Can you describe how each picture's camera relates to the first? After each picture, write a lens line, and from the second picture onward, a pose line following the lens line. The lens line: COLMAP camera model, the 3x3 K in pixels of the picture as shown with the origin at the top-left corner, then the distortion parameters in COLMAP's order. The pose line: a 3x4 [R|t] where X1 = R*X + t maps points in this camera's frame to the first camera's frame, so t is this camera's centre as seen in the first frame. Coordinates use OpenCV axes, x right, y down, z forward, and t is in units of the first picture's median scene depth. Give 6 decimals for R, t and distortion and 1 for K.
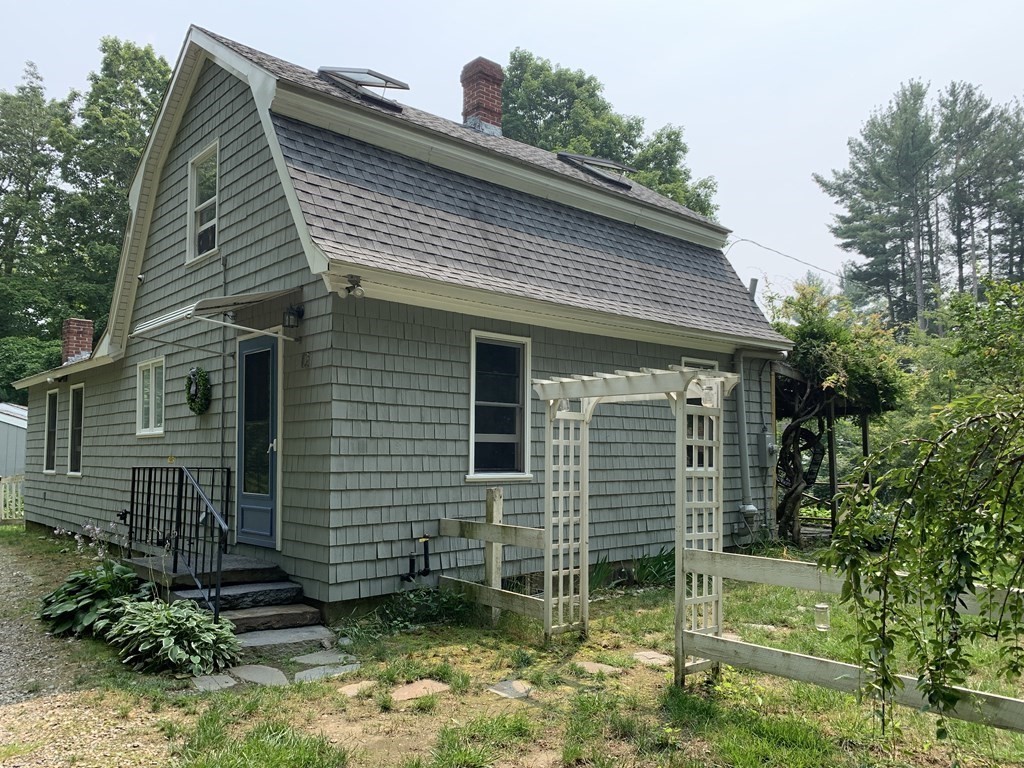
lens RADIAL K [[789.1, 0, 512.7], [0, 789.1, 384.5], [0, 0, 1]] dist [0.015330, -0.011647]
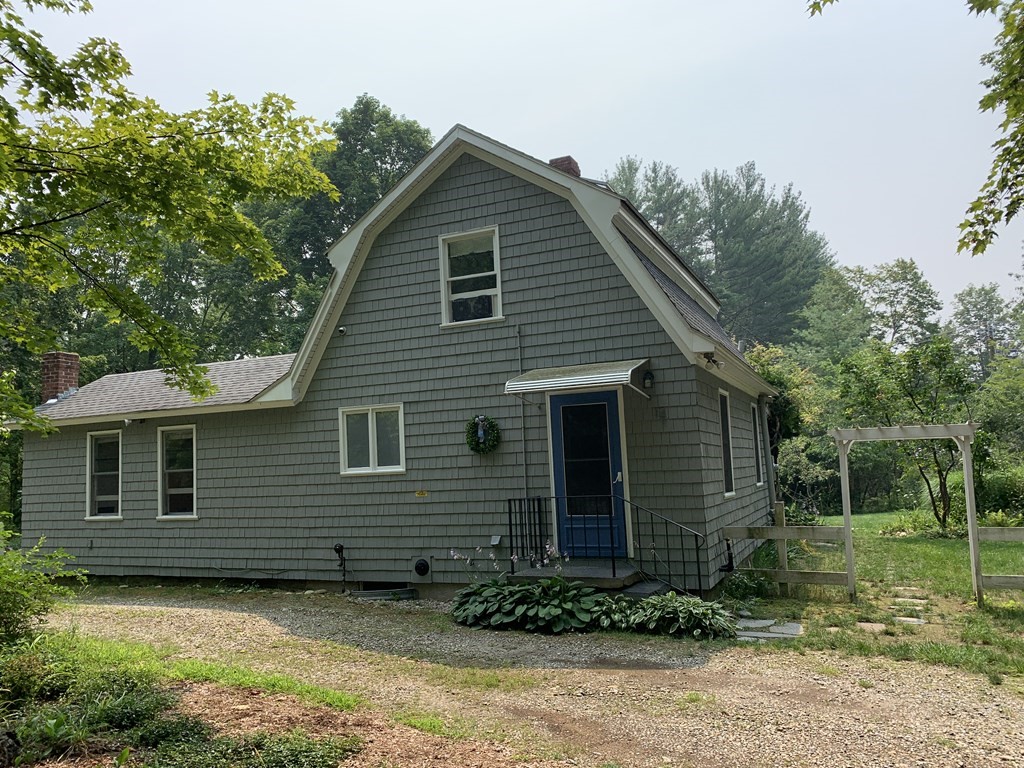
lens RADIAL K [[789.1, 0, 513.8], [0, 789.1, 386.8], [0, 0, 1]] dist [0.015330, -0.011647]
pose [[0.914605, 0.007423, 0.404280, -0.577079], [0.002784, 0.999692, -0.024653, -0.023943], [-0.404338, 0.023673, 0.914303, -0.076706]]
